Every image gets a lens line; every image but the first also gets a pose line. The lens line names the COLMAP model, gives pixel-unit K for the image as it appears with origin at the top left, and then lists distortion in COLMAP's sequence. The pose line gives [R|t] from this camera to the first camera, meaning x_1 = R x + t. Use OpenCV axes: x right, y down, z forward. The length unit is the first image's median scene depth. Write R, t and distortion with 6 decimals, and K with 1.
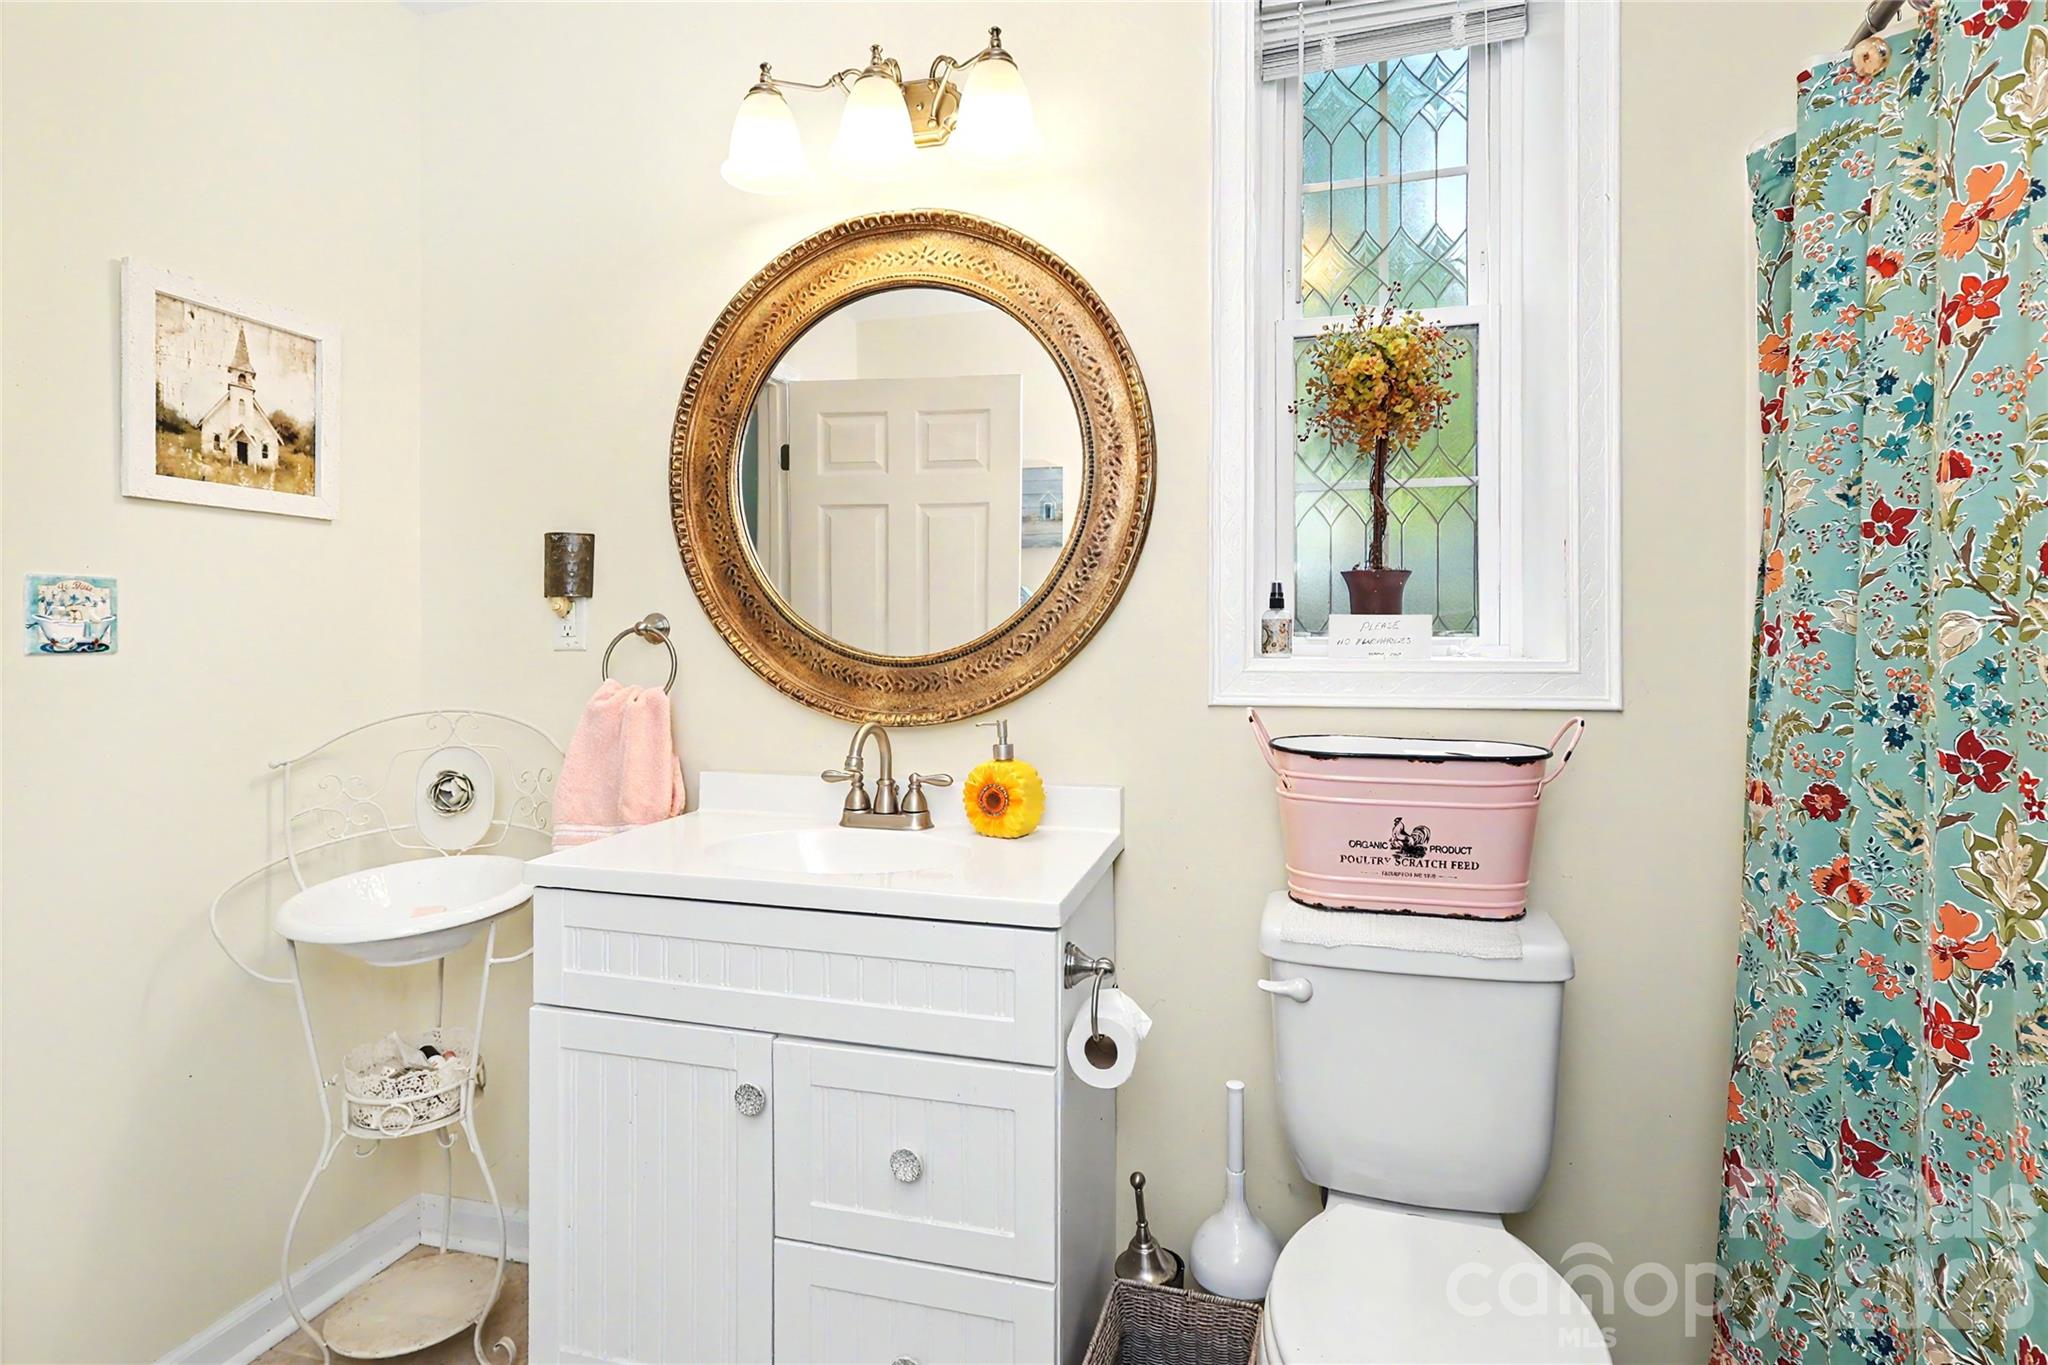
lens RADIAL K [[1002.3, 0, 1024.6], [0, 1002.3, 646.5], [0, 0, 1]] dist [-0.000671, -0.000225]
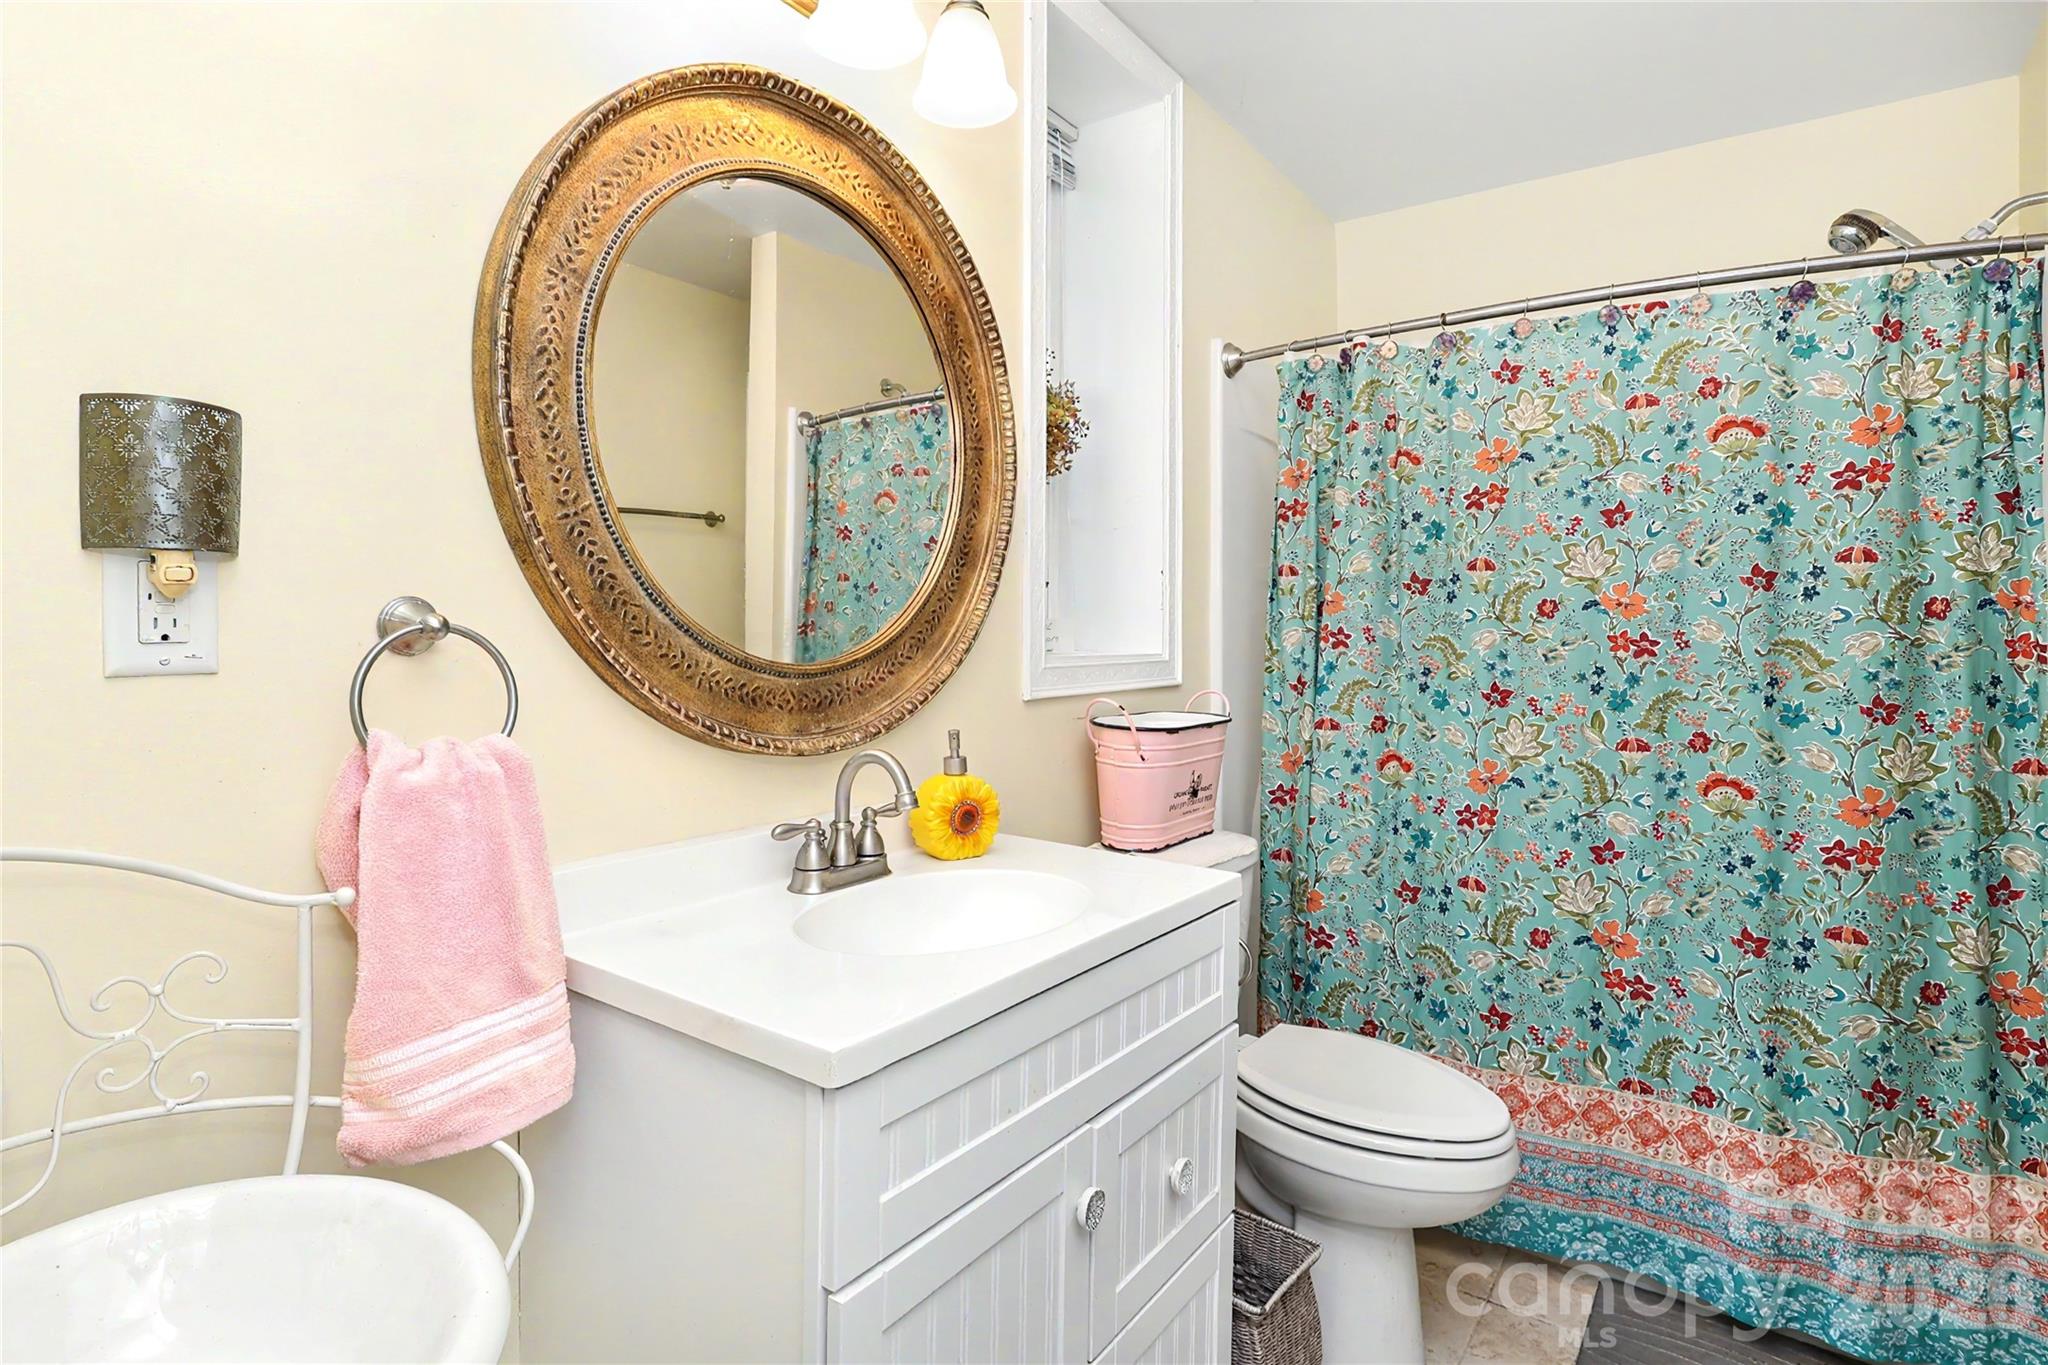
lens RADIAL K [[1026.4, 0, 1030.3], [0, 1026.4, 627.4], [0, 0, 1]] dist [0.006349, 0.000672]
pose [[0.372142, 0.001138, 0.928175, -0.825660], [-0.000598, 0.999999, -0.000986, -0.018753], [-0.928176, -0.000189, 0.372142, 0.559577]]
